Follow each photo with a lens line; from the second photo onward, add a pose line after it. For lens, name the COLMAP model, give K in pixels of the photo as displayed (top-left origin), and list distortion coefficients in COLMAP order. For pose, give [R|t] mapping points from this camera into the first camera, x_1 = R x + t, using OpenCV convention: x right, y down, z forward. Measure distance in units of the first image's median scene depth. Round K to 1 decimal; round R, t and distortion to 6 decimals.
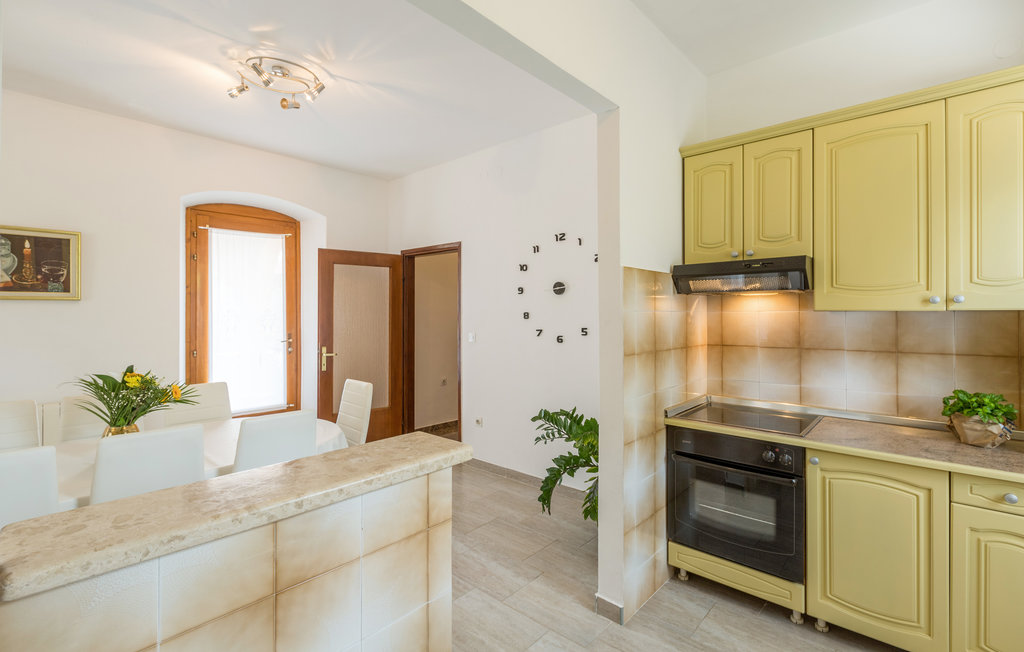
lens RADIAL K [[485.7, 0, 519.2], [0, 485.7, 312.4], [0, 0, 1]] dist [-0.000122, 0.000144]
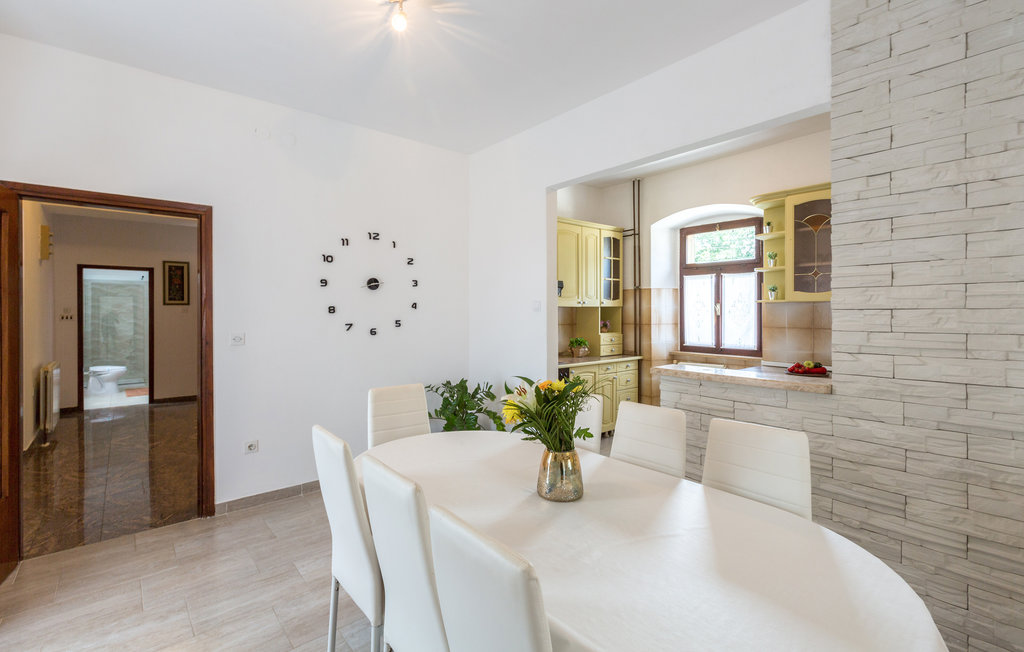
lens RADIAL K [[485.7, 0, 519.2], [0, 485.7, 312.4], [0, 0, 1]] dist [-0.000122, 0.000144]
pose [[0.093078, -0.004992, 0.995646, -1.528375], [0.000083, 0.999987, 0.005006, 0.011855], [-0.995659, -0.000384, 0.093077, 0.938998]]
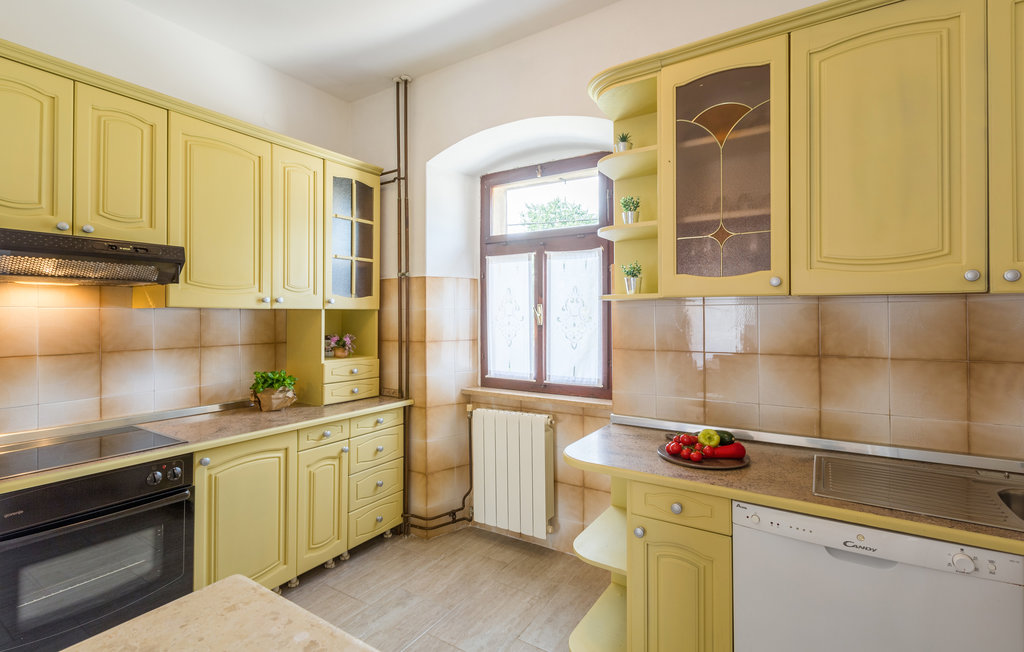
lens RADIAL K [[470.4, 0, 510.0], [0, 470.4, 312.2], [0, 0, 1]] dist [0.001237, 0.000323]
pose [[-0.165967, 0.008897, 0.986091, -0.381474], [-0.000420, 0.999959, -0.009093, 0.013945], [-0.986131, -0.001924, -0.165957, 0.503279]]
